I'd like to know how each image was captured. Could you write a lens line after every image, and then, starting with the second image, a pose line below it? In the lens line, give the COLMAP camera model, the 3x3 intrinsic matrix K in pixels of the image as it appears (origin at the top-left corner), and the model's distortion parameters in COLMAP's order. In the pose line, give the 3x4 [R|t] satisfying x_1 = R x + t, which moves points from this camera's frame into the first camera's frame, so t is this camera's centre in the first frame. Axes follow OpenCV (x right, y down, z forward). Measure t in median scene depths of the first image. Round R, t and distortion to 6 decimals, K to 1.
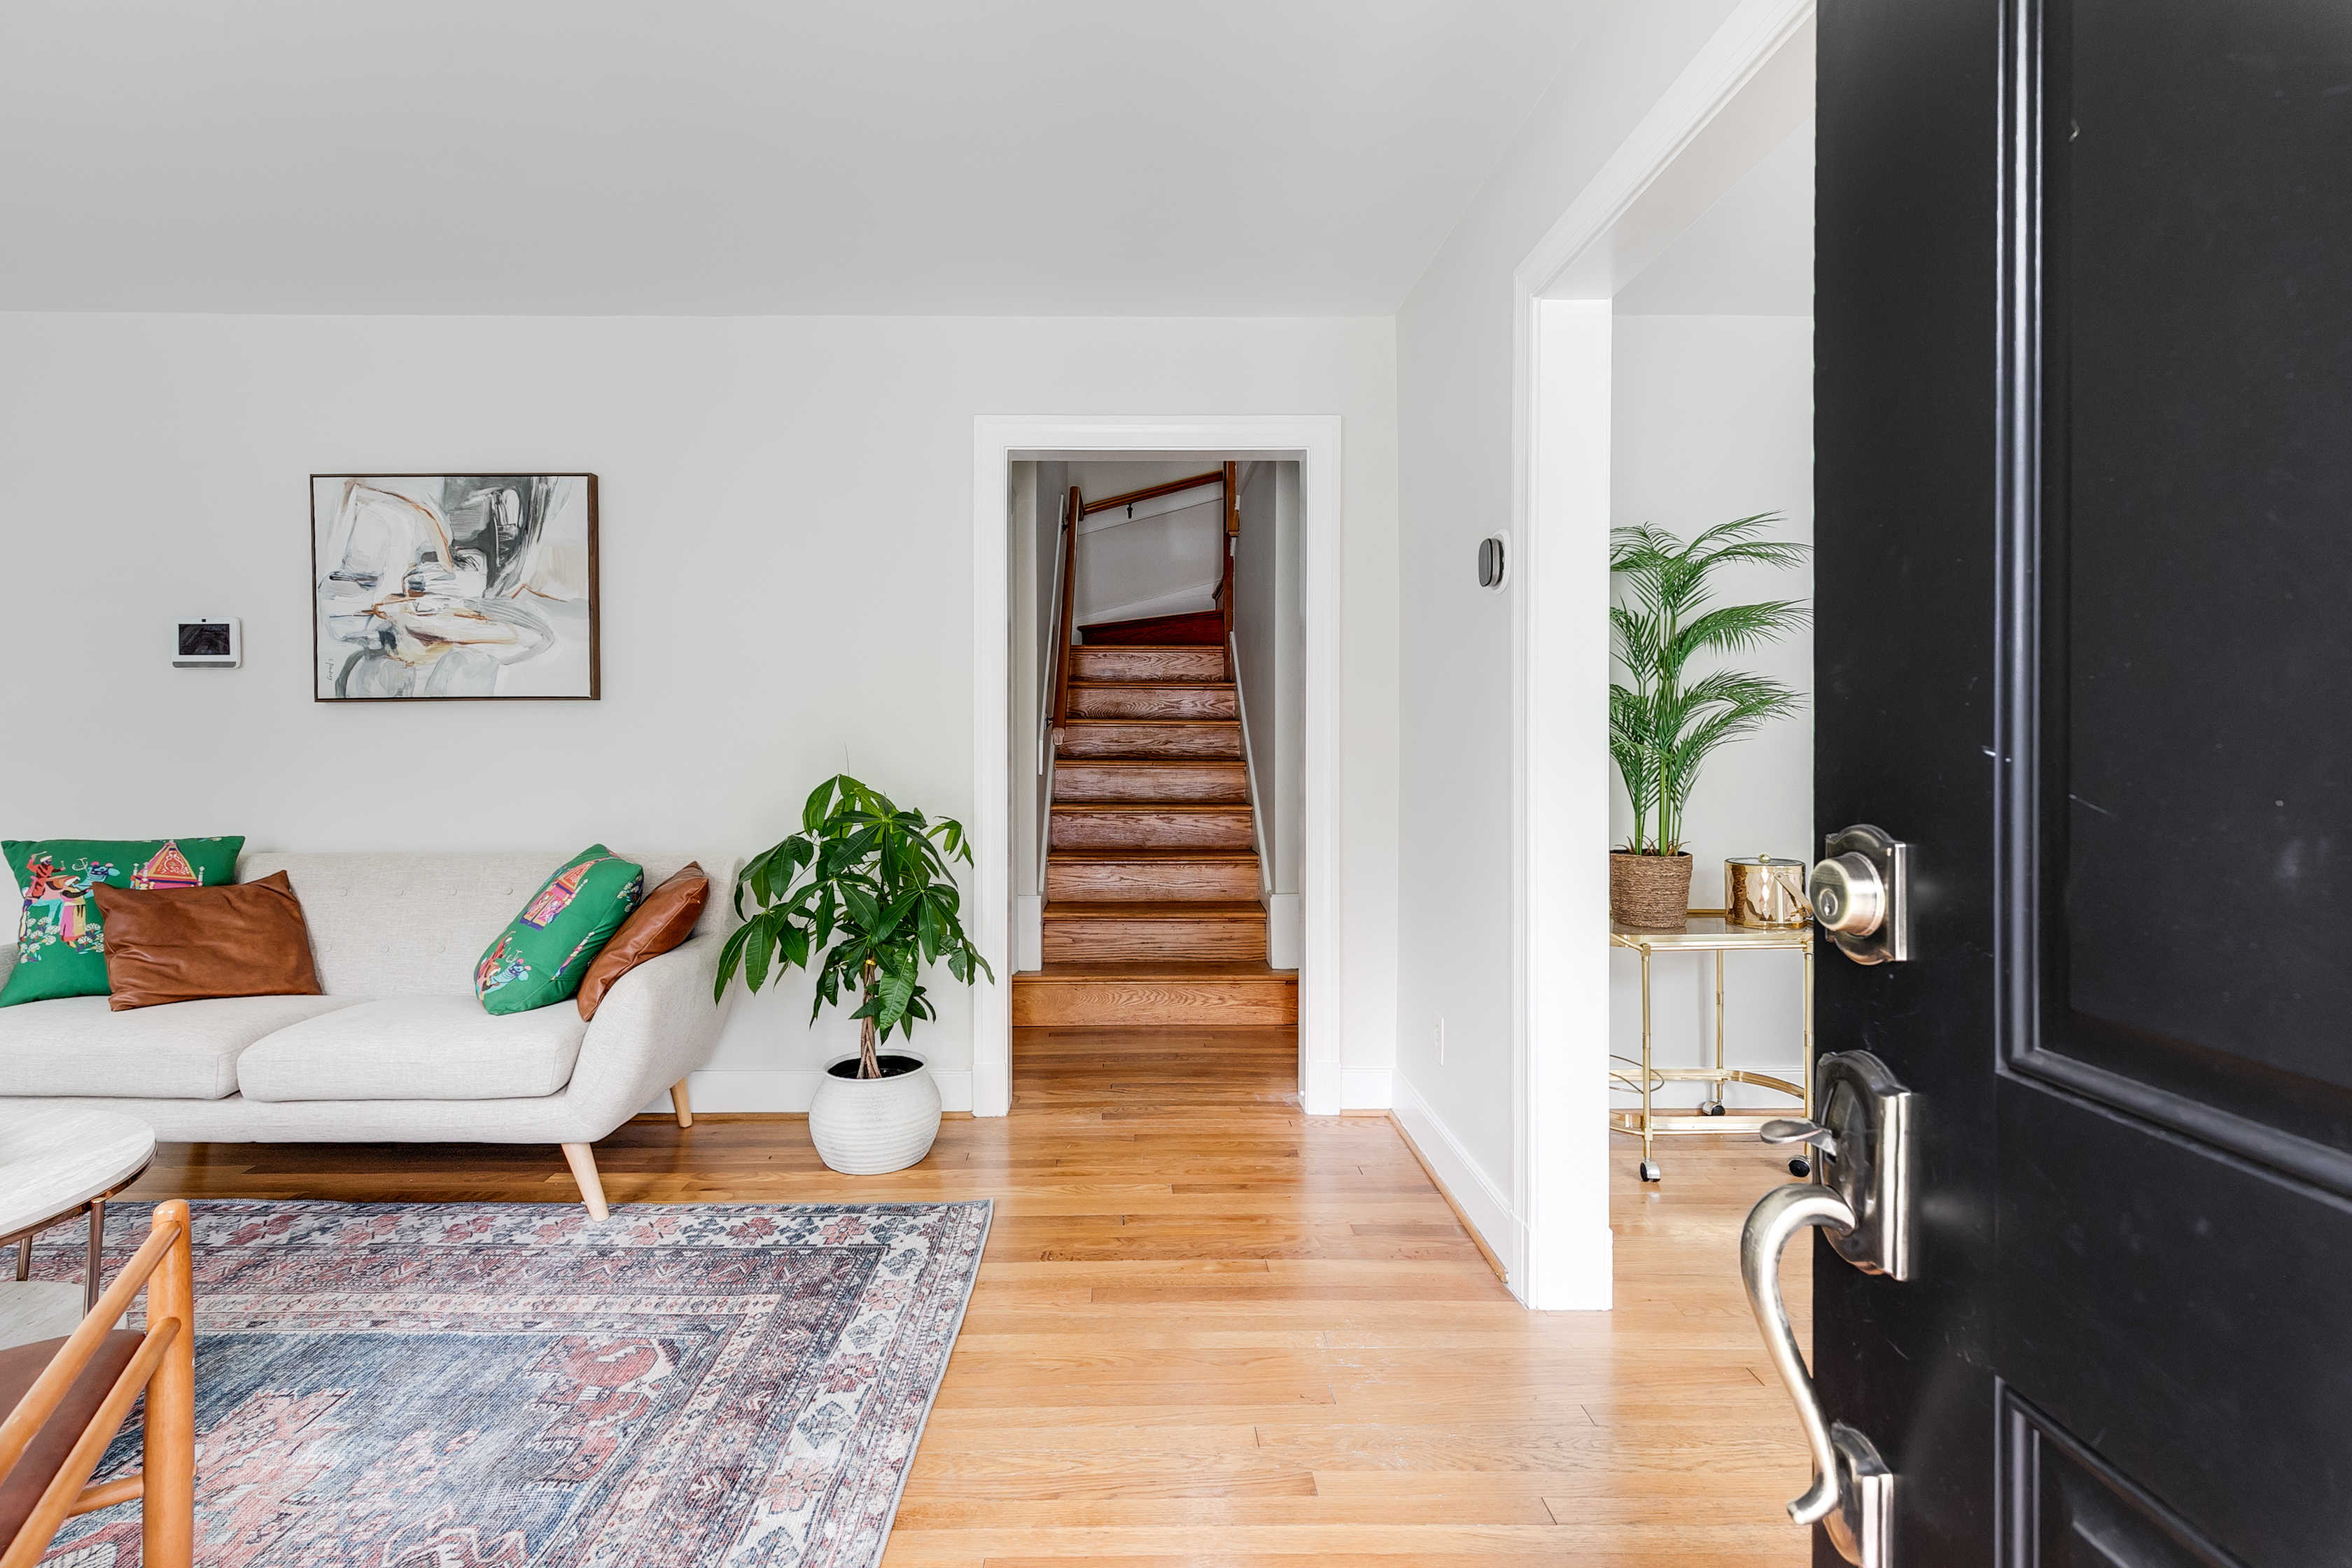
lens RADIAL K [[1055.0, 0, 1127.8], [0, 1055.0, 756.3], [0, 0, 1]] dist [0.010429, -0.003866]
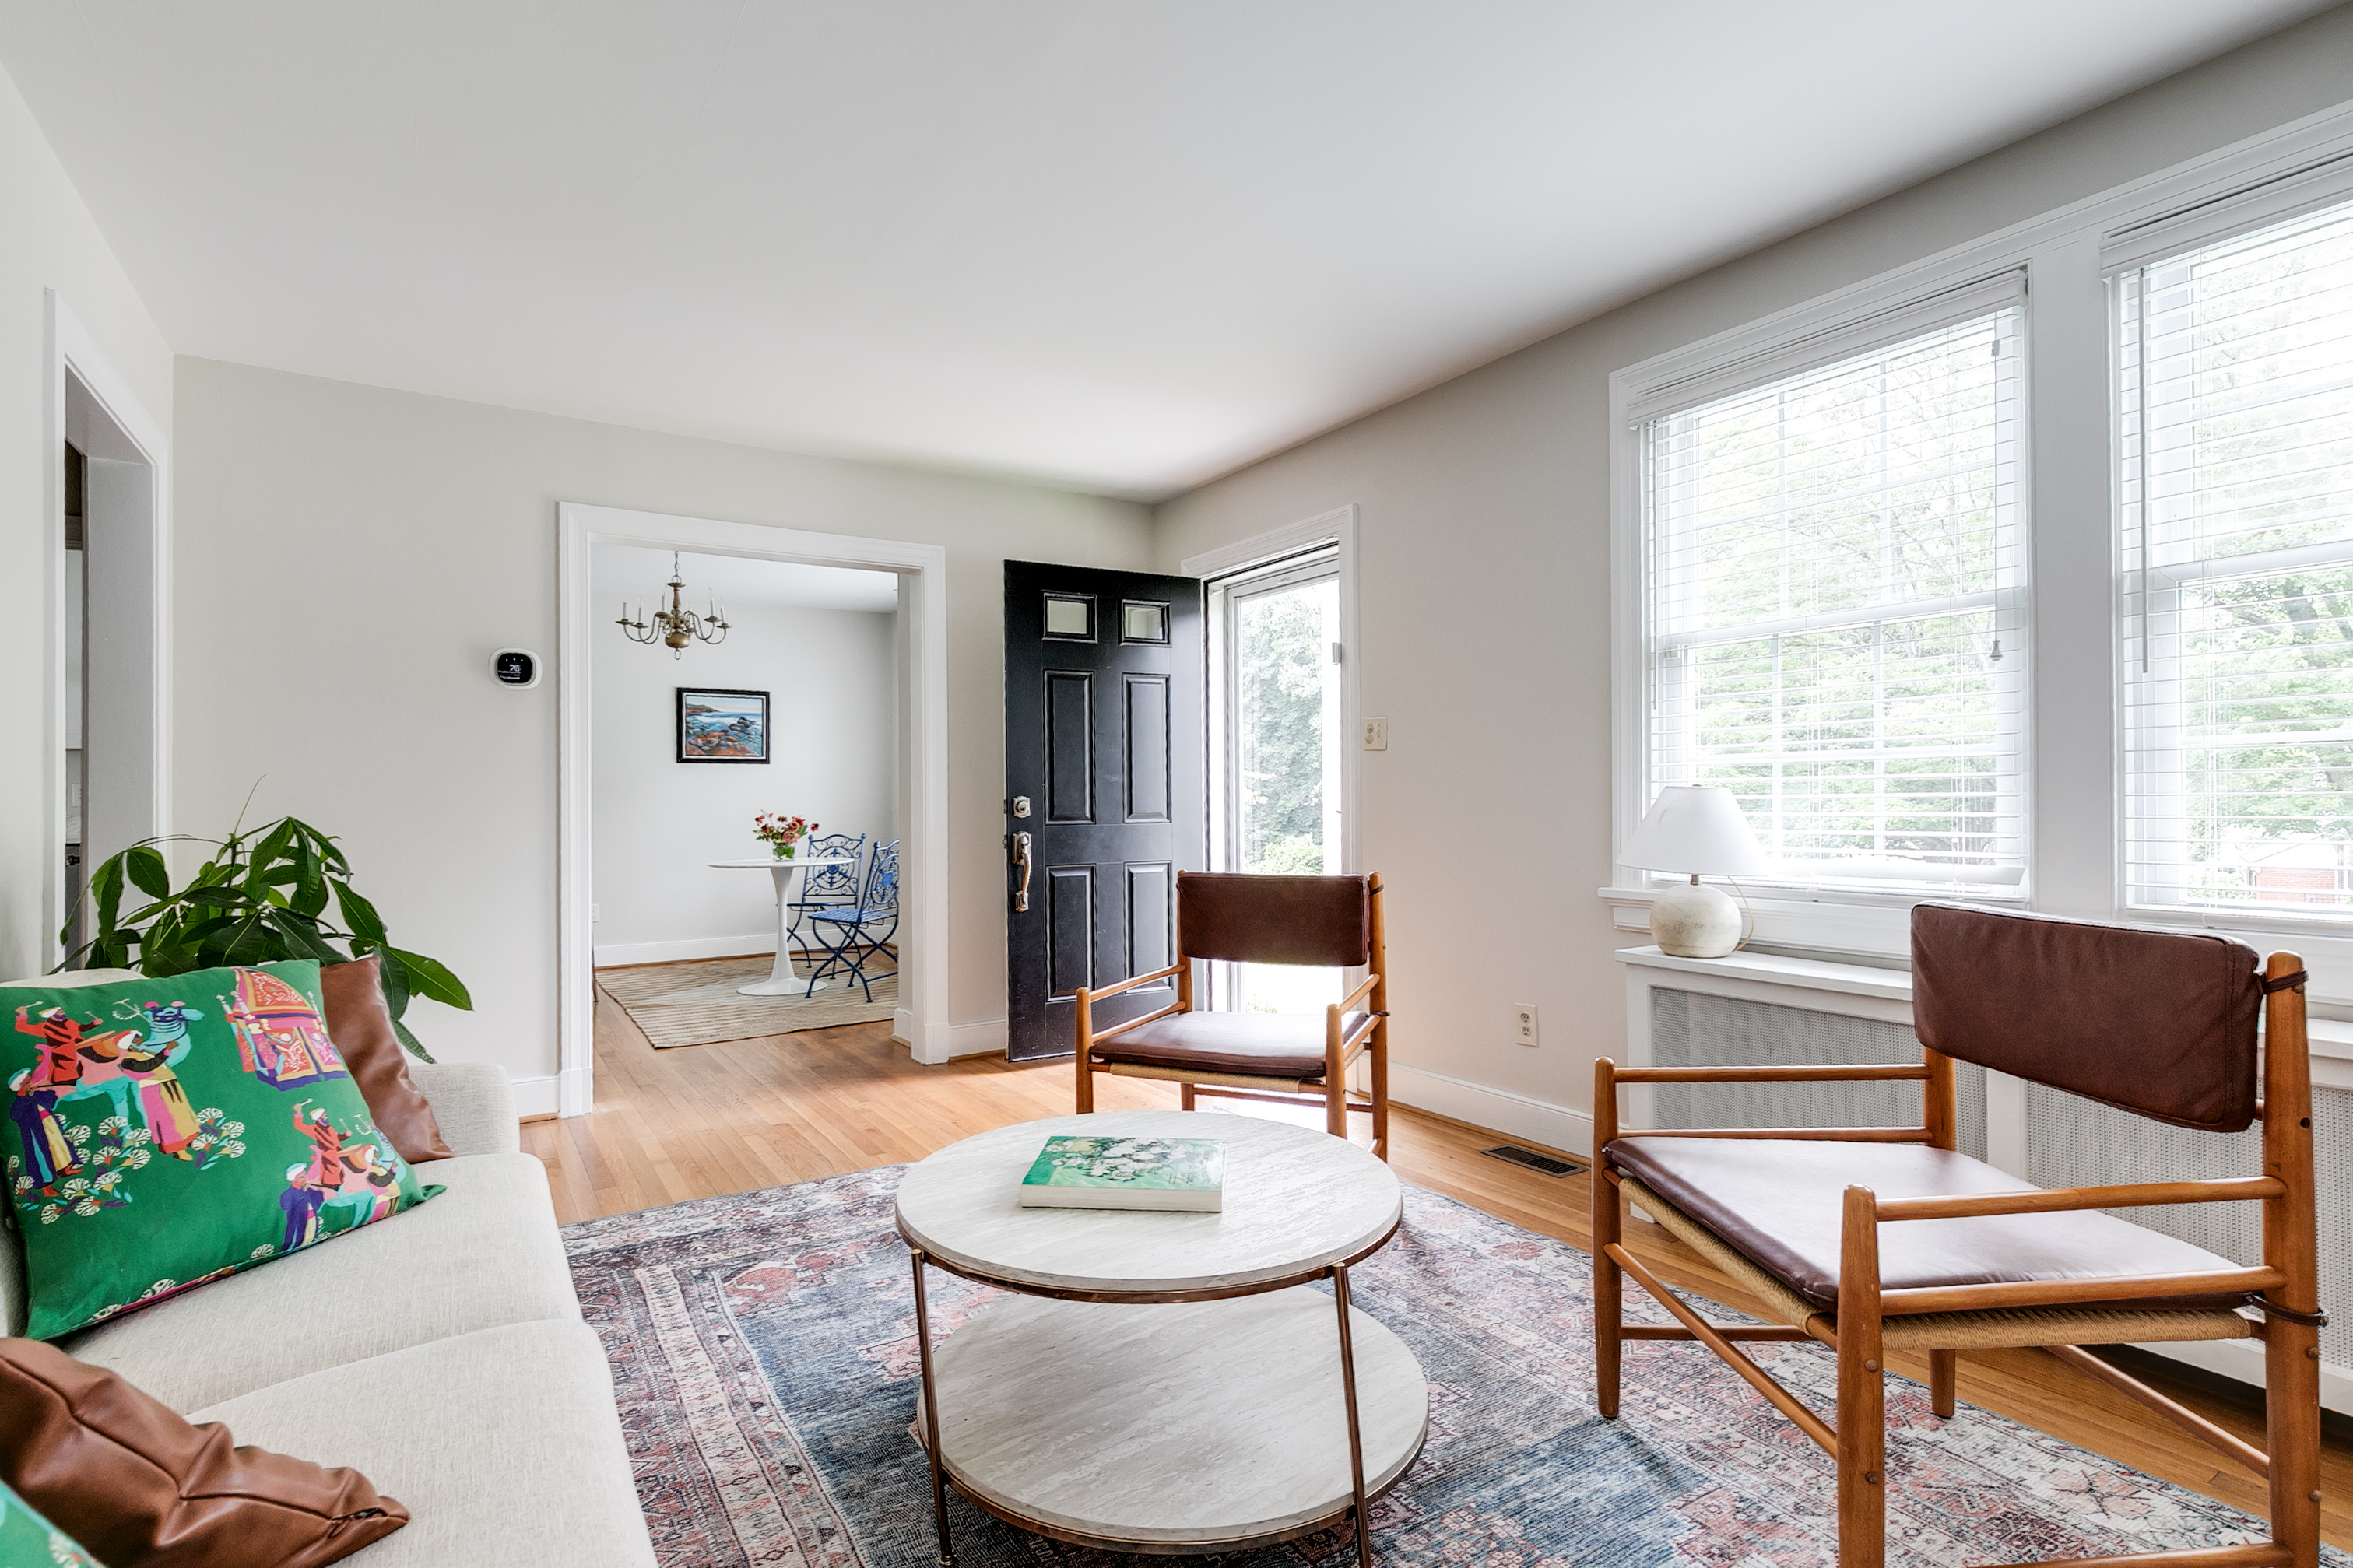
lens RADIAL K [[1120.9, 0, 1140.3], [0, 1120.9, 794.7], [0, 0, 1]] dist [0.006078, -0.001187]
pose [[-0.519569, 0.009714, 0.854374, -1.126108], [0.017948, 0.999839, -0.000454, 0.011044], [-0.854240, 0.015099, -0.519659, 0.799291]]
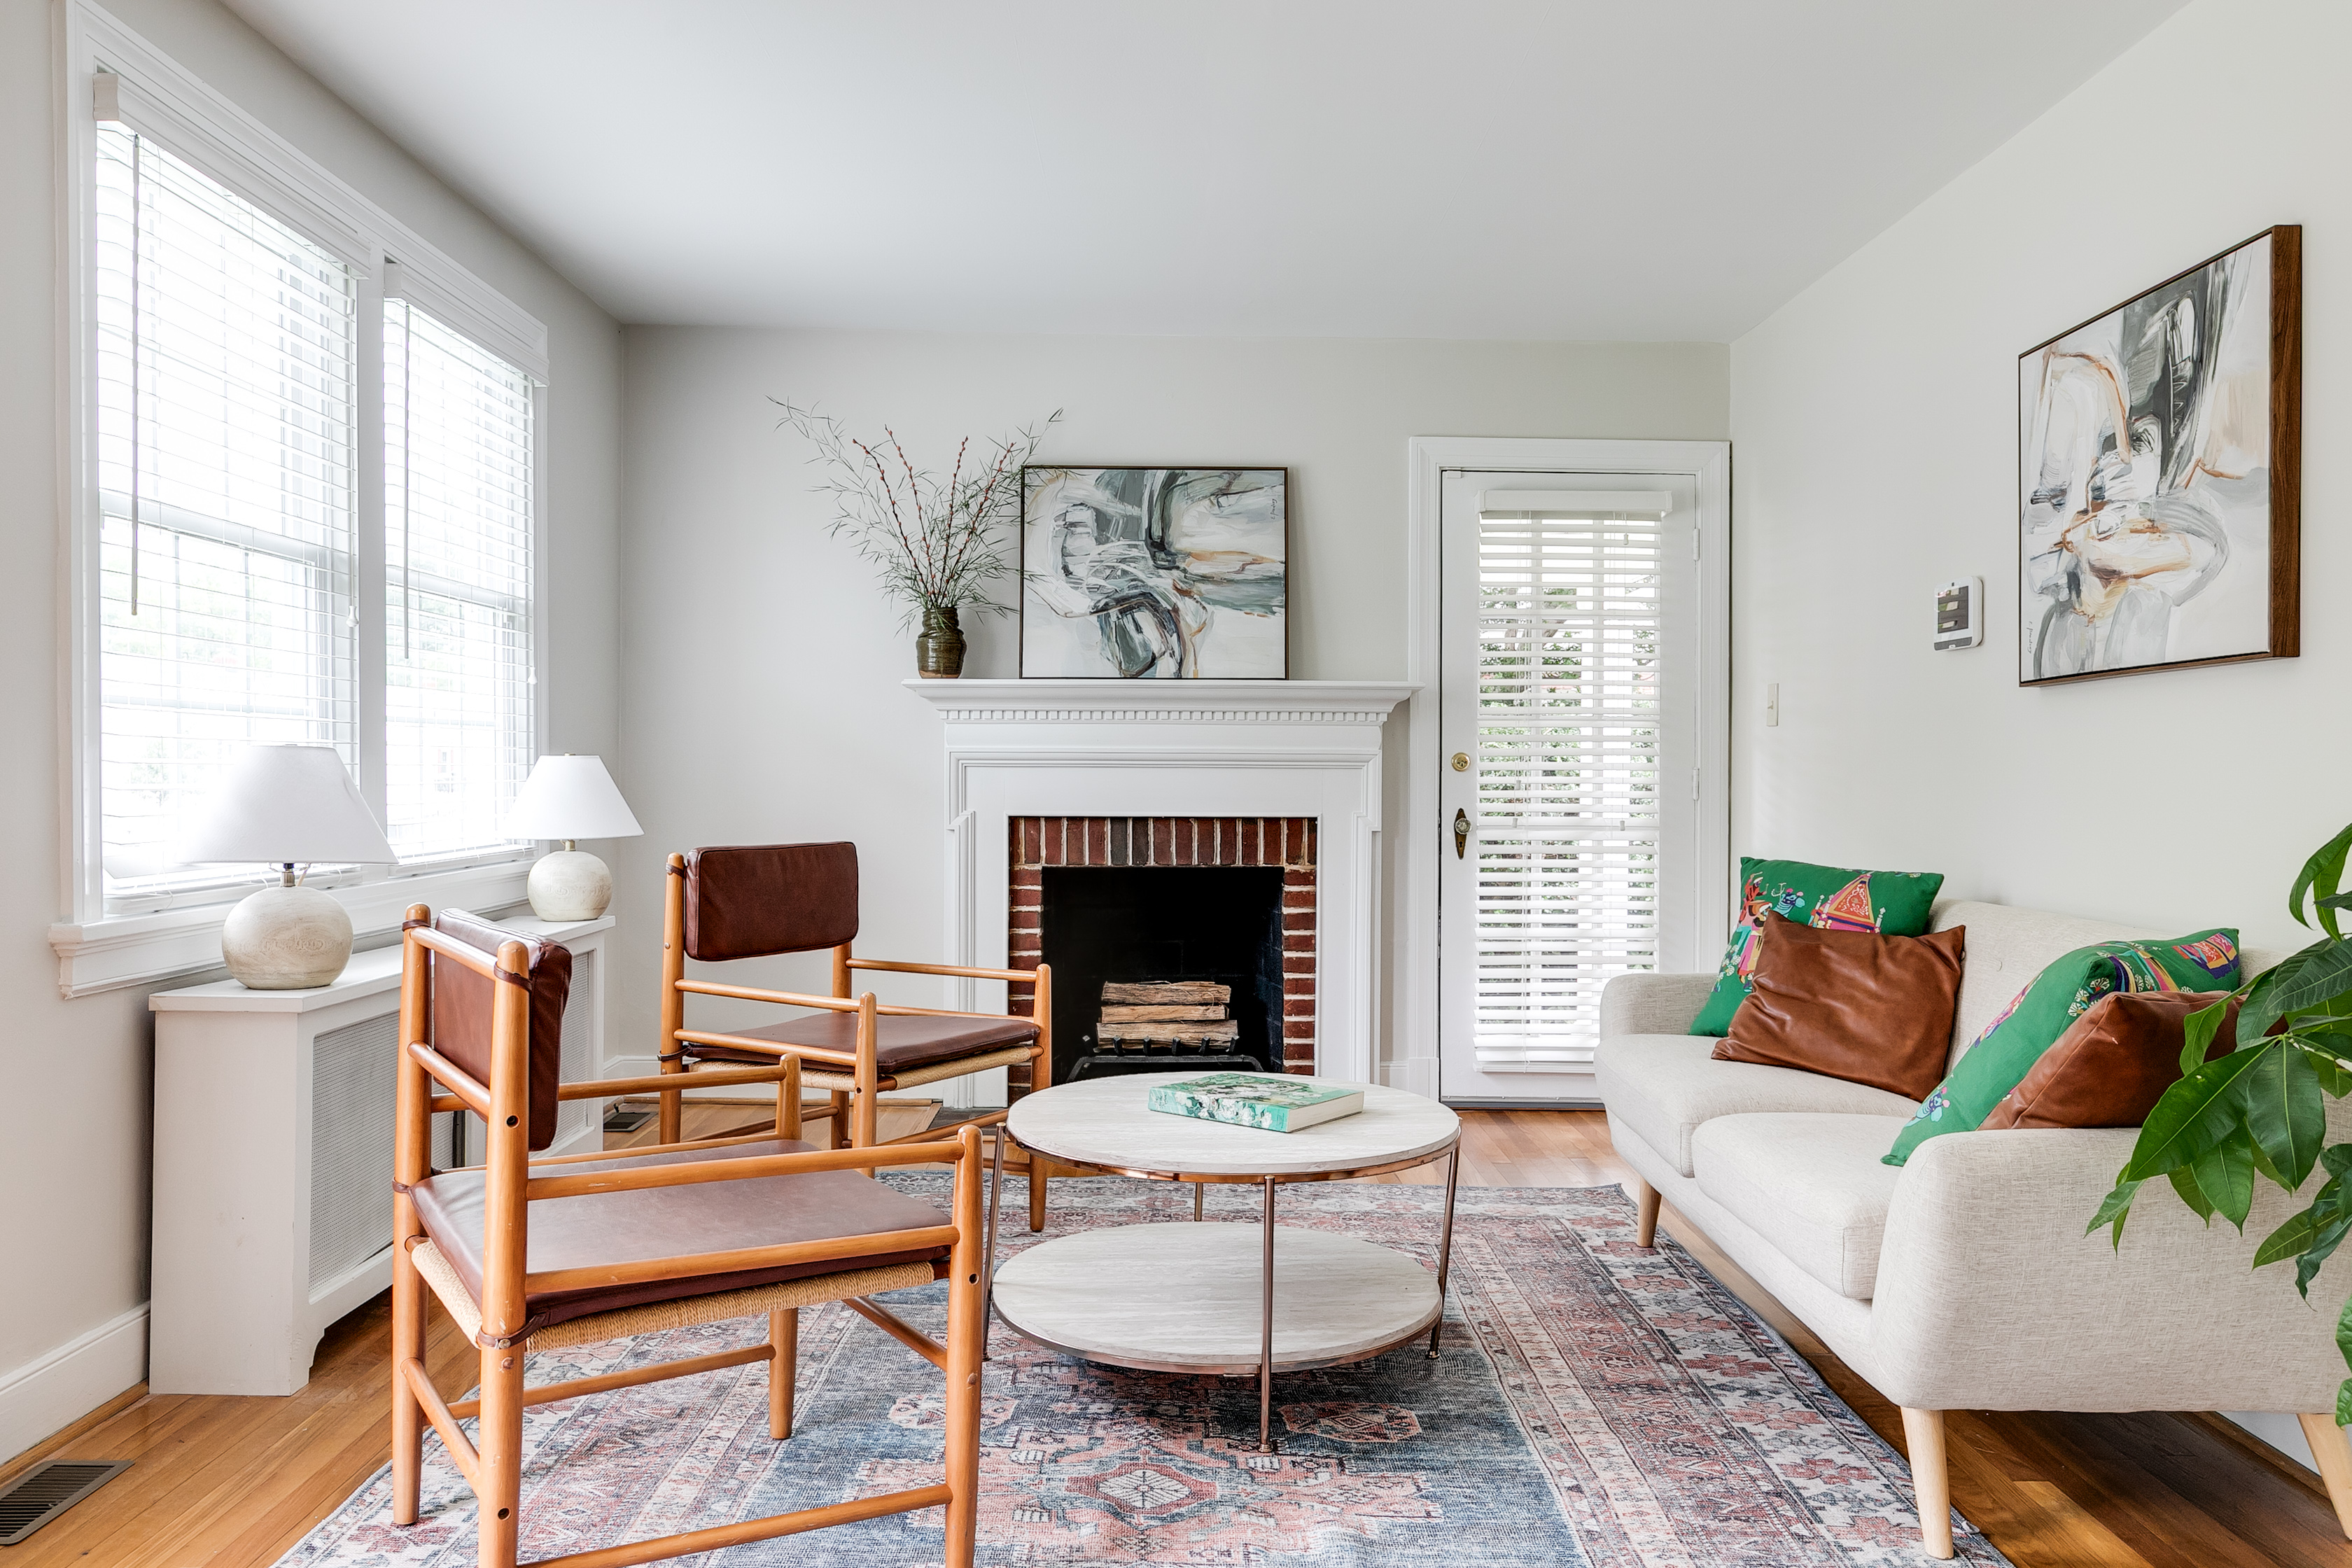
lens RADIAL K [[1726.3, 0, 1171.8], [0, 1726.3, 779.6], [0, 0, 1]] dist [-0.014054, -0.007672]
pose [[-0.010075, 0.003777, -0.999942, 0.351842], [-0.021301, 0.999765, 0.003991, 0.016176], [0.999722, 0.021339, -0.009992, 0.468426]]
